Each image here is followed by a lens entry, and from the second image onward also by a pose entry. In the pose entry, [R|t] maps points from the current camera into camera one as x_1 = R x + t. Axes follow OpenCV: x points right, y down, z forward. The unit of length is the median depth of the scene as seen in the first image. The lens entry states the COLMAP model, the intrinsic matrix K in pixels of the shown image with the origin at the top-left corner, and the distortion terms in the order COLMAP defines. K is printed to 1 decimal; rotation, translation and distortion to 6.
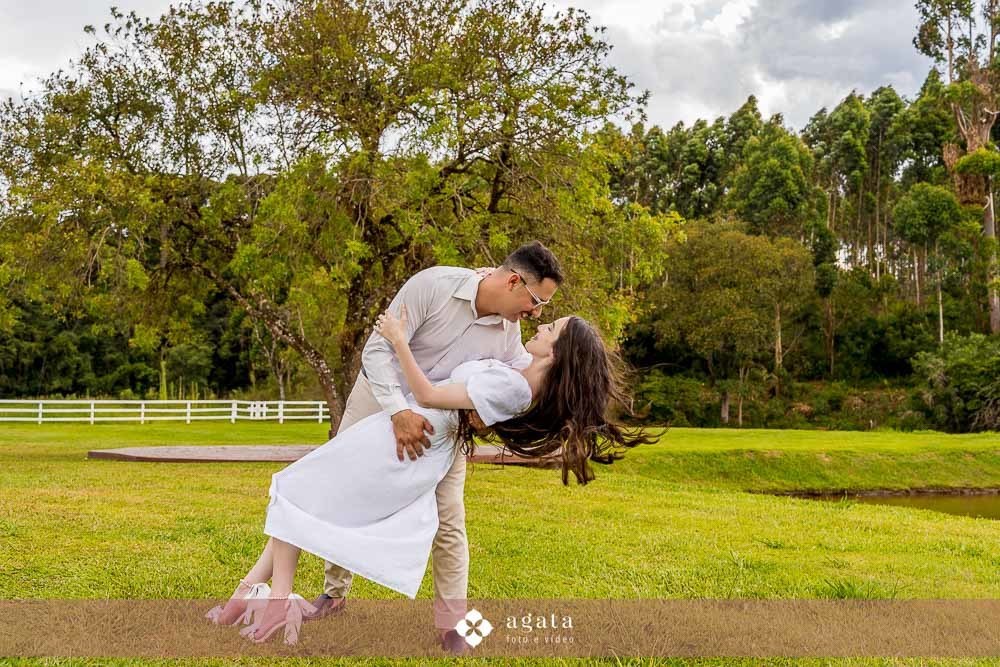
lens RADIAL K [[1021.0, 0, 500.0], [0, 1021.0, 333.5], [0, 0, 1]] dist [-0.000866, 0.003482]
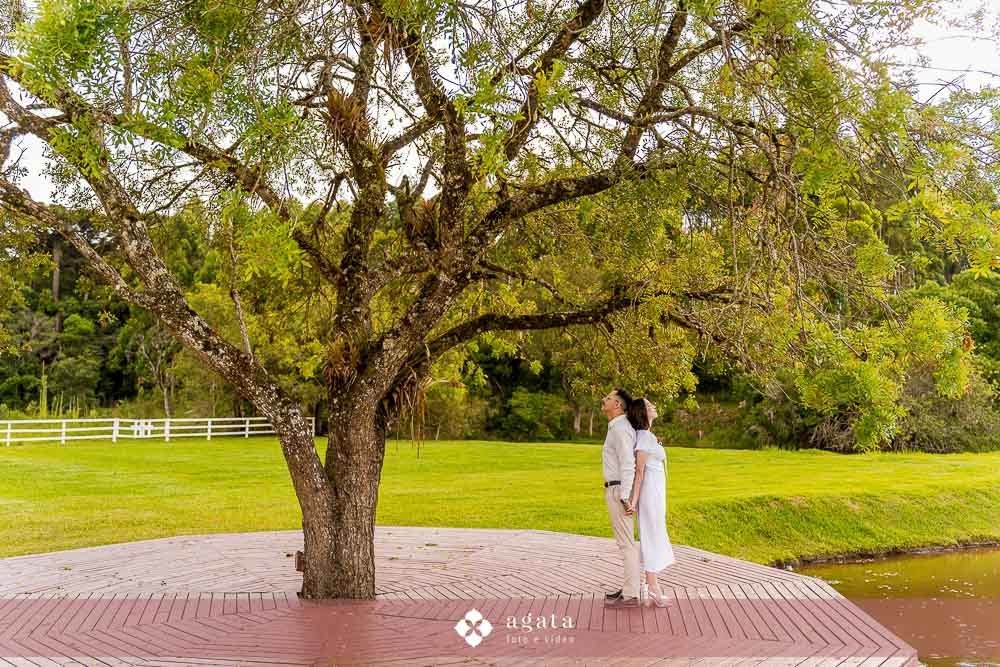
lens RADIAL K [[793.5, 0, 500.0], [0, 793.5, 333.5], [0, 0, 1]] dist [-0.003775, -0.009108]
pose [[0.982123, 0.017943, 0.187386, -0.044950], [-0.013227, 0.999564, -0.026387, 0.000372], [-0.187777, 0.023437, 0.981932, 0.190364]]
